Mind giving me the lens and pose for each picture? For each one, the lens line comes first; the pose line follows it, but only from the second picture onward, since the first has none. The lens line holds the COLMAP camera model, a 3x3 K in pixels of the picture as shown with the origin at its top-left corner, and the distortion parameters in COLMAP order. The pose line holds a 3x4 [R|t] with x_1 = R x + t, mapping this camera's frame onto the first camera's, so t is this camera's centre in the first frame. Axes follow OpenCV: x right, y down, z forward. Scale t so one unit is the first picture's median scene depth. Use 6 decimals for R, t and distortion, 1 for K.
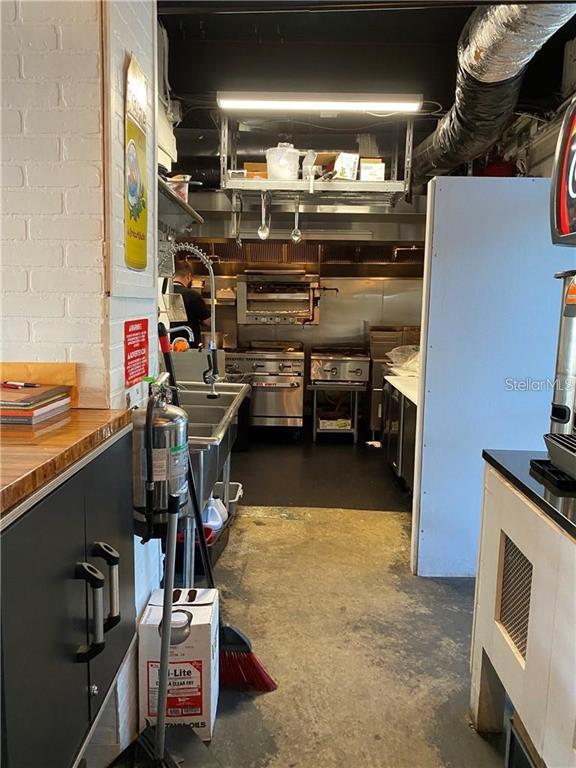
lens RADIAL K [[589.3, 0, 287.2], [0, 589.3, 385.6], [0, 0, 1]] dist [0.045539, -0.005639]
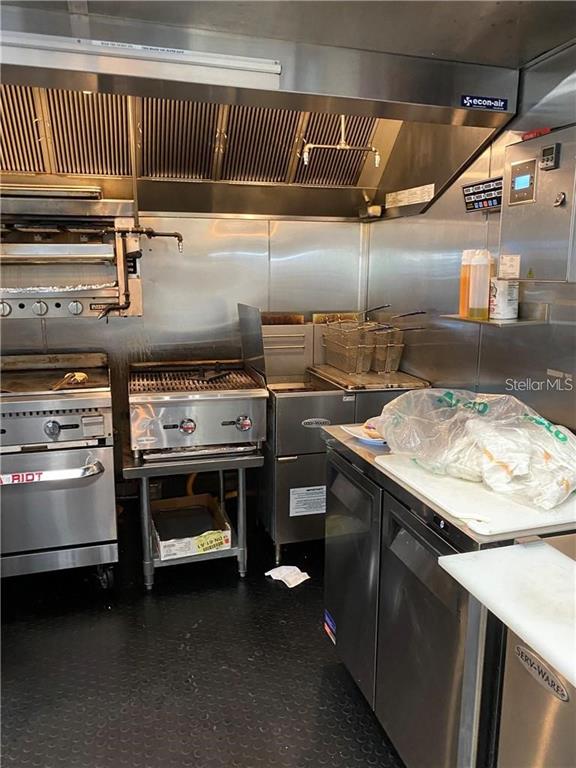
lens RADIAL K [[589.3, 0, 292.8], [0, 589.3, 382.9], [0, 0, 1]] dist [0.045539, -0.005639]
pose [[0.951731, -0.065816, 0.299794, 0.025631], [0.050017, 0.996940, 0.060081, -0.076538], [-0.302831, -0.042187, 0.952110, 0.559365]]
